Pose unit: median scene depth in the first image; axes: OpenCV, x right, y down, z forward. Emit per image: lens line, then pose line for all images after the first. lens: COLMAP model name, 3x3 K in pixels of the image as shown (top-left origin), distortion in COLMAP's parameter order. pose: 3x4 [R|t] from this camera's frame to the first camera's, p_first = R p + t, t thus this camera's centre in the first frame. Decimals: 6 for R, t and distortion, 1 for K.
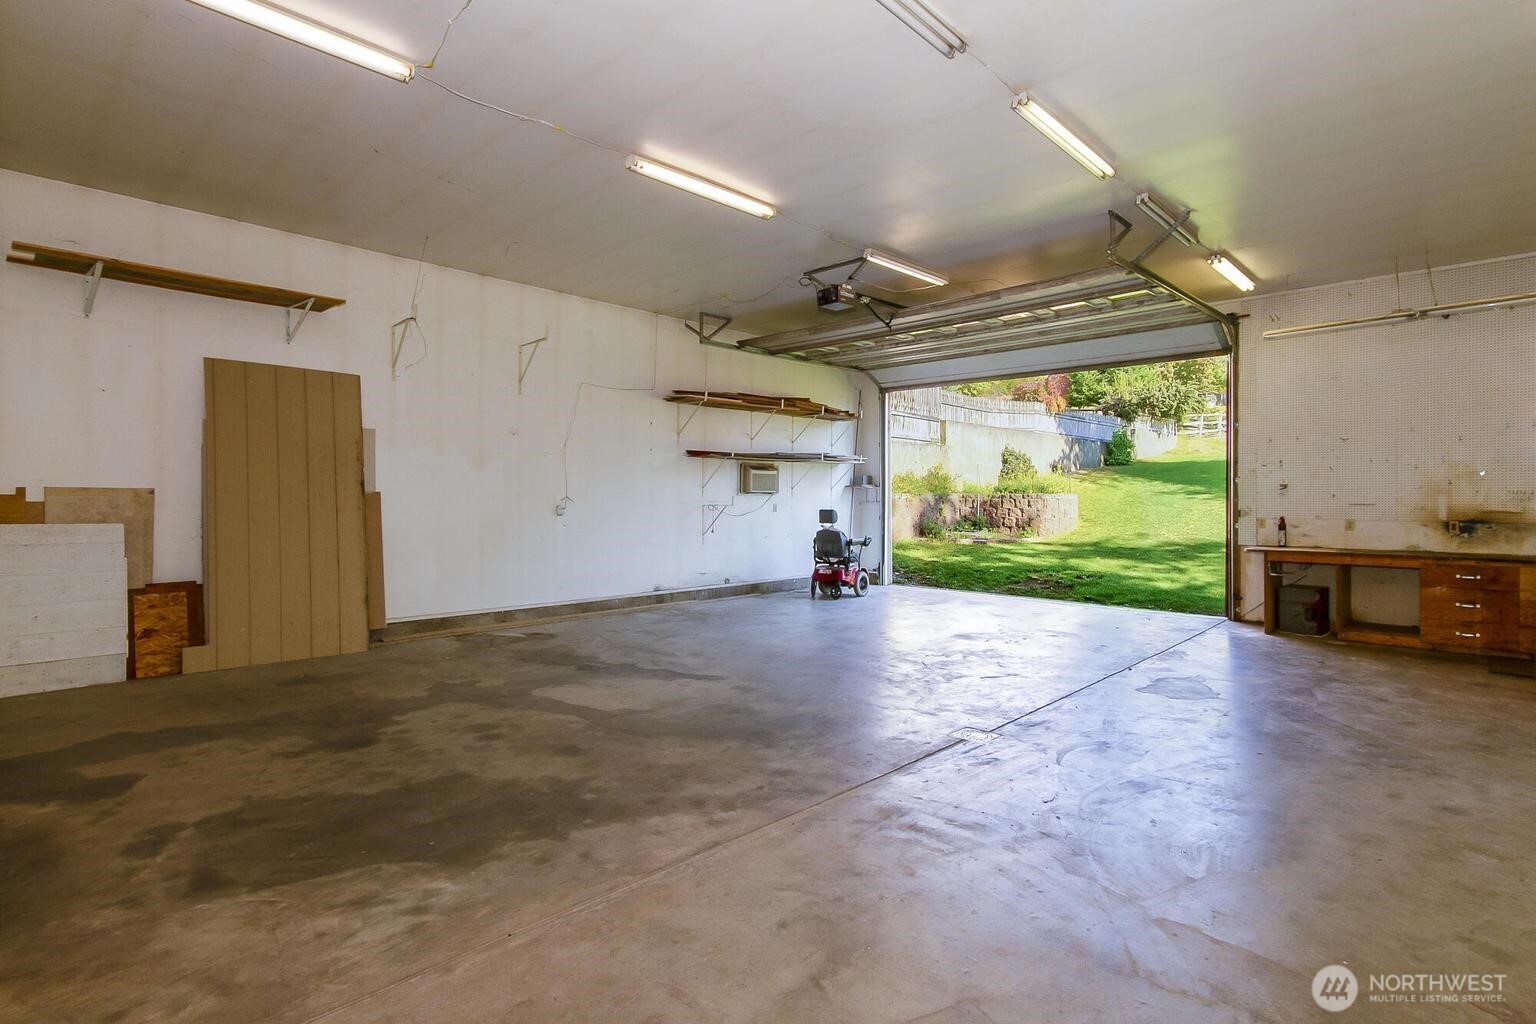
lens RADIAL K [[784.6, 0, 774.9], [0, 784.6, 506.2], [0, 0, 1]] dist [0.002258, 0.002058]
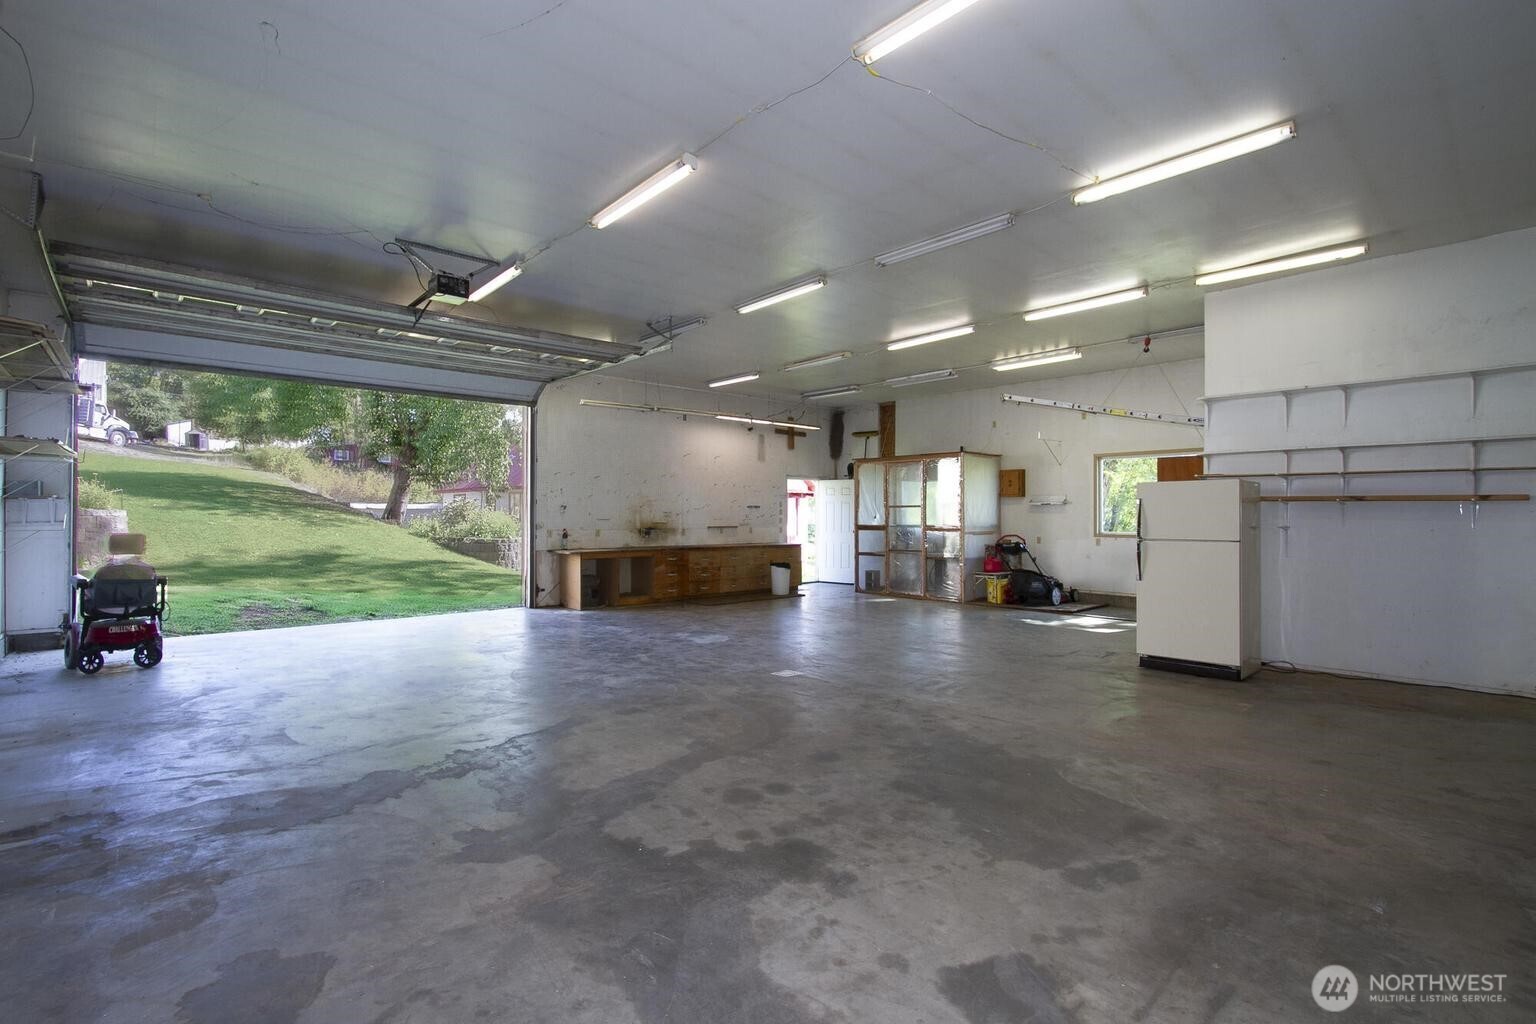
lens RADIAL K [[784.6, 0, 774.9], [0, 784.6, 506.2], [0, 0, 1]] dist [0.002258, 0.002058]
pose [[0.013537, 0.007845, 0.999878, -0.978584], [0.006477, 0.999948, -0.007933, -0.017203], [-0.999887, 0.006583, 0.013486, 0.766420]]
